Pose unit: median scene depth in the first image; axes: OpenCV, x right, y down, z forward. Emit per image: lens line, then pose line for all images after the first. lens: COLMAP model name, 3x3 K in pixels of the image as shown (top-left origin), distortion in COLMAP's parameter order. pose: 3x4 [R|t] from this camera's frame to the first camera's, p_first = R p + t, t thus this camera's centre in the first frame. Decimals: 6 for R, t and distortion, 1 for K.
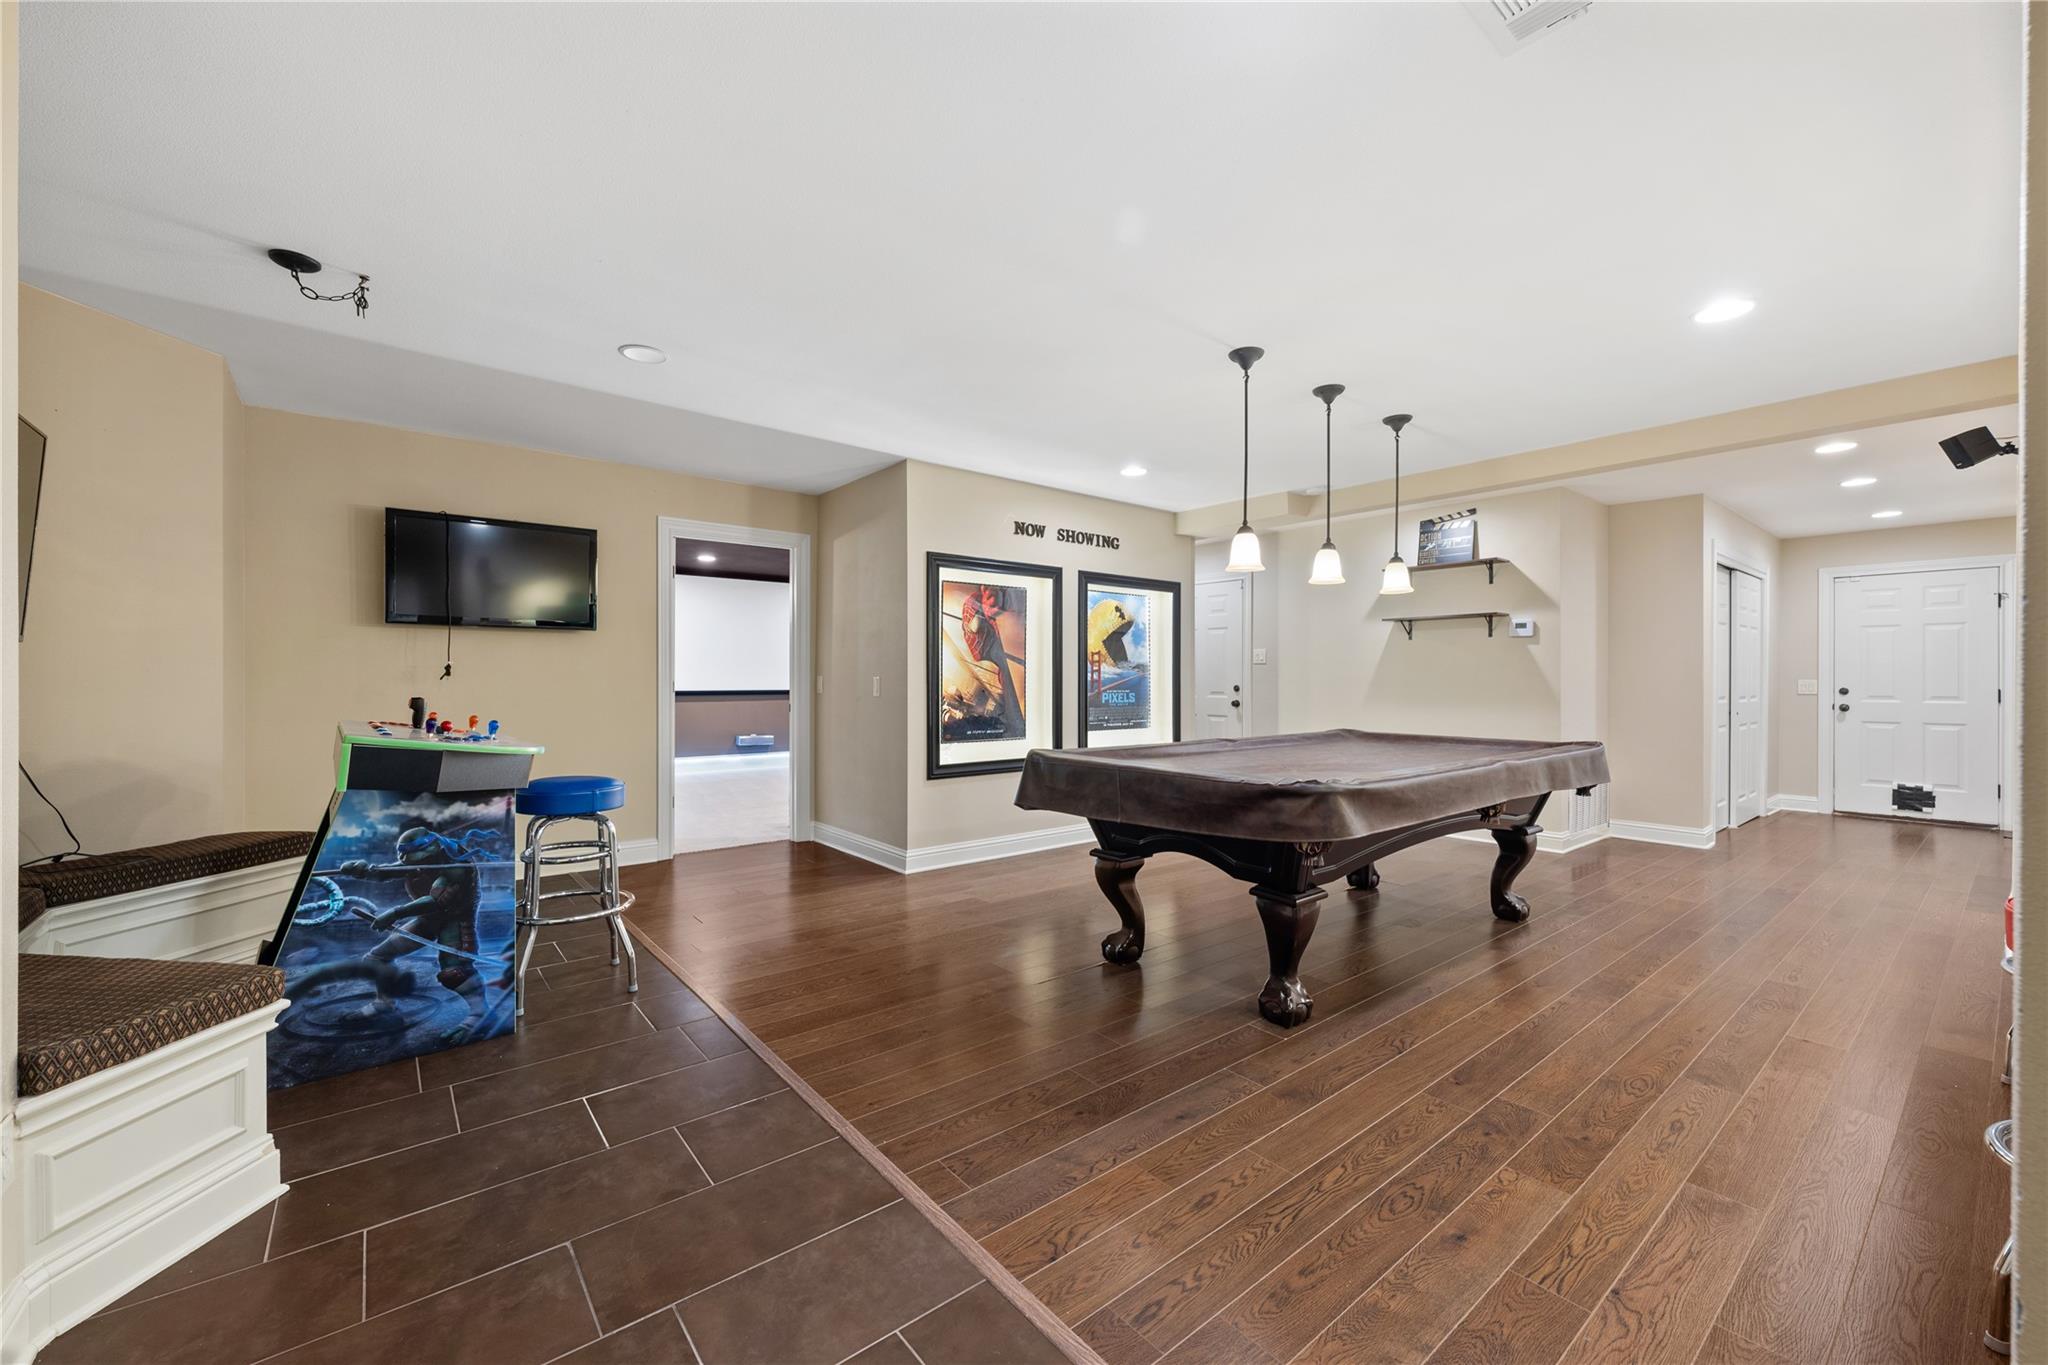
lens RADIAL K [[806.6, 0, 998.6], [0, 806.6, 683.2], [0, 0, 1]] dist [-0.001779, 0.000112]
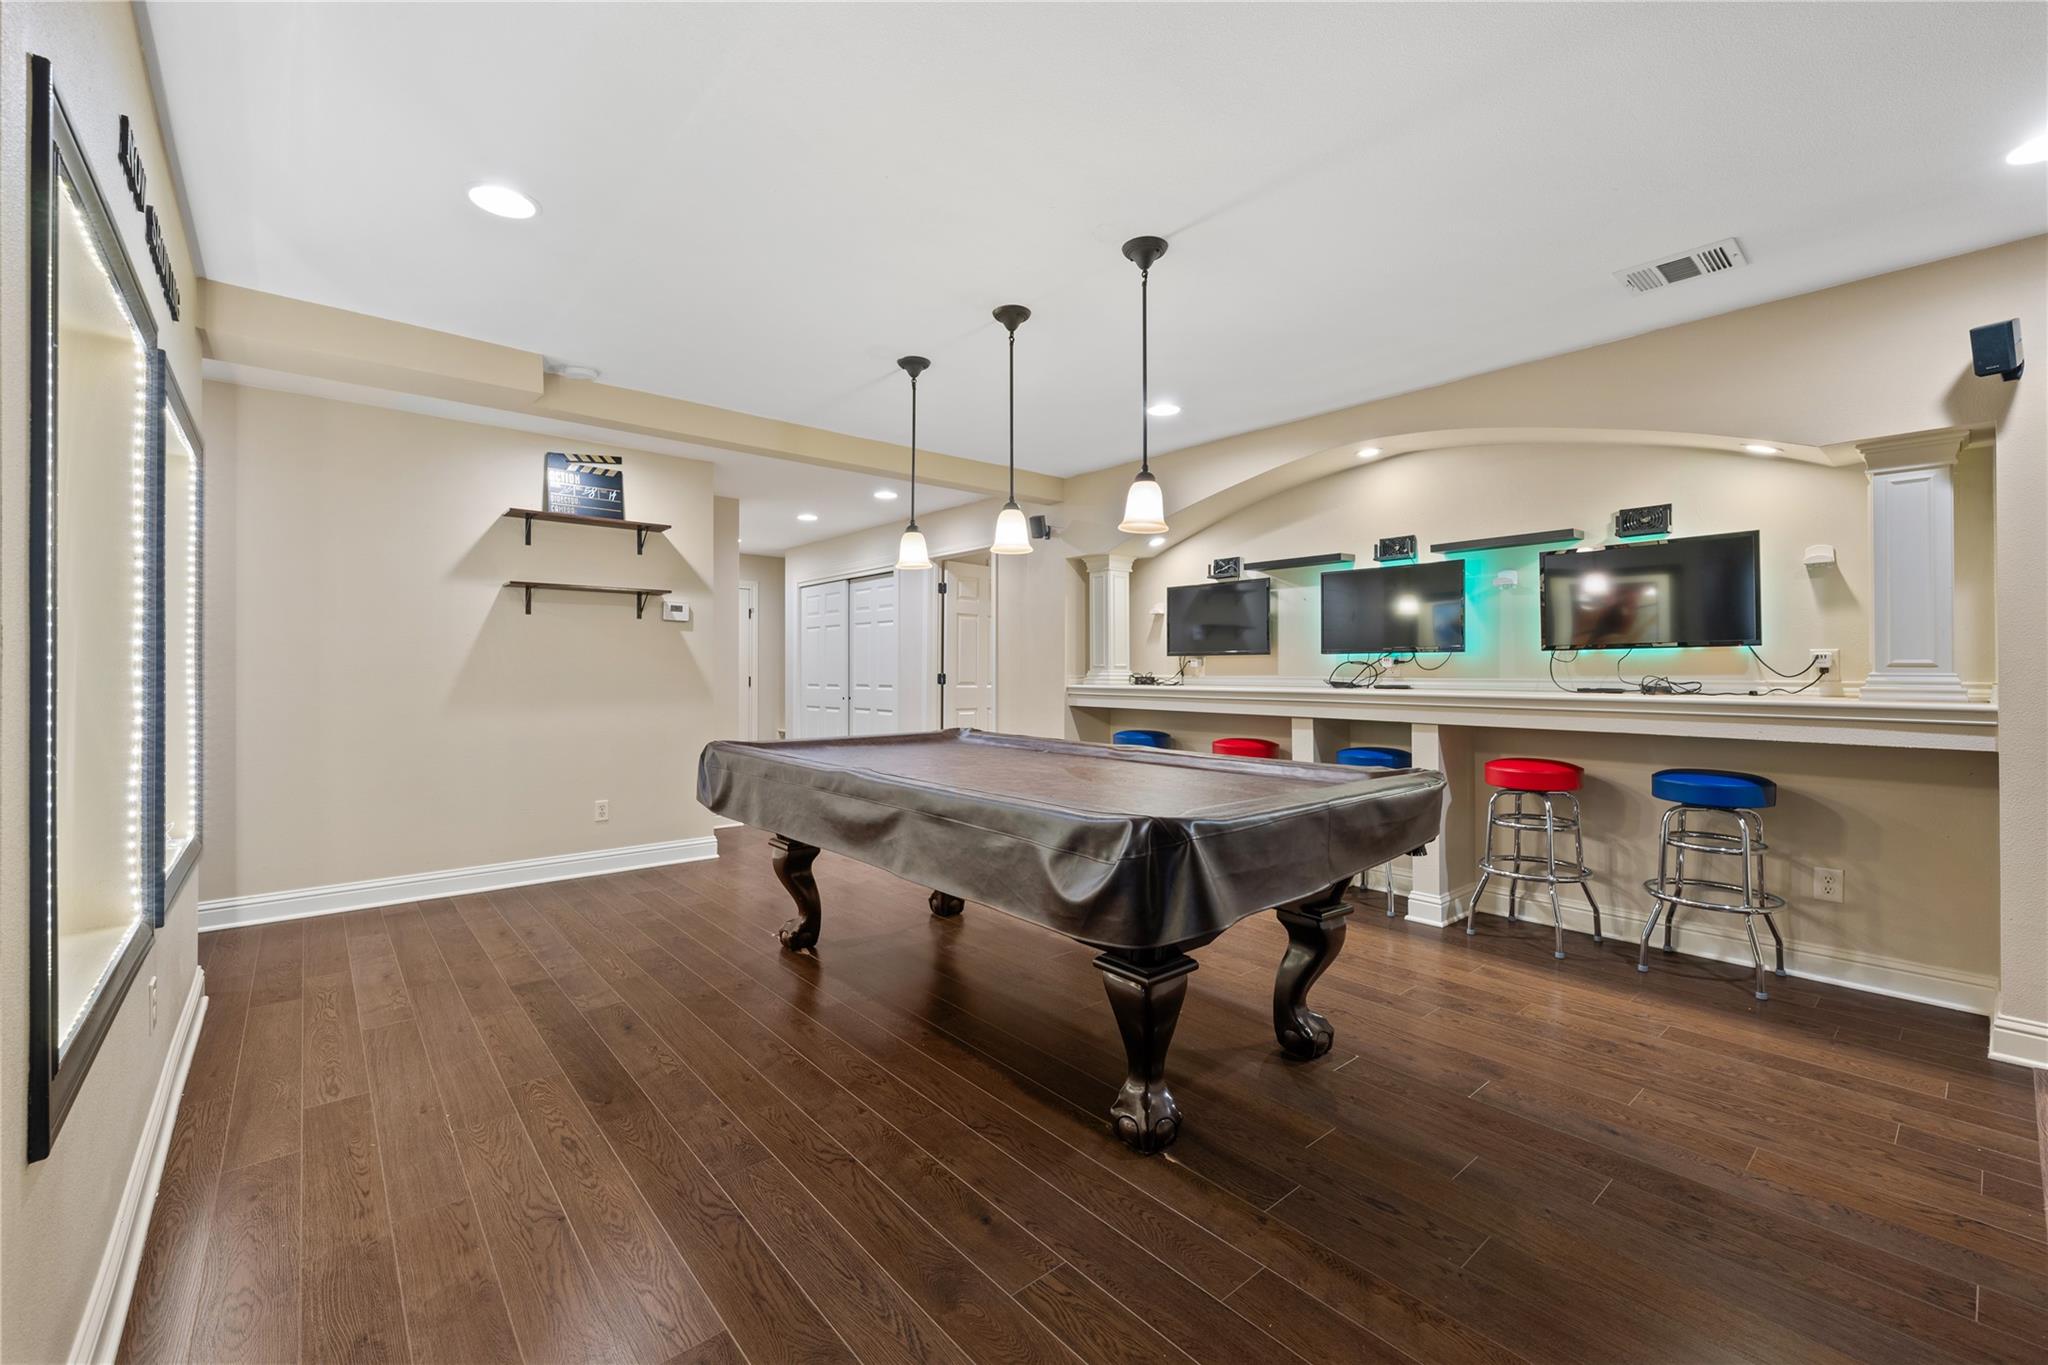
lens RADIAL K [[842.5, 0, 1024.0], [0, 842.5, 682.5], [0, 0, 1]] dist [0.001257, -0.000070]
pose [[-0.064923, -0.016172, 0.997759, -0.283484], [0.000284, 0.999868, 0.016225, -0.006415], [-0.997890, 0.001336, -0.064910, 0.692263]]
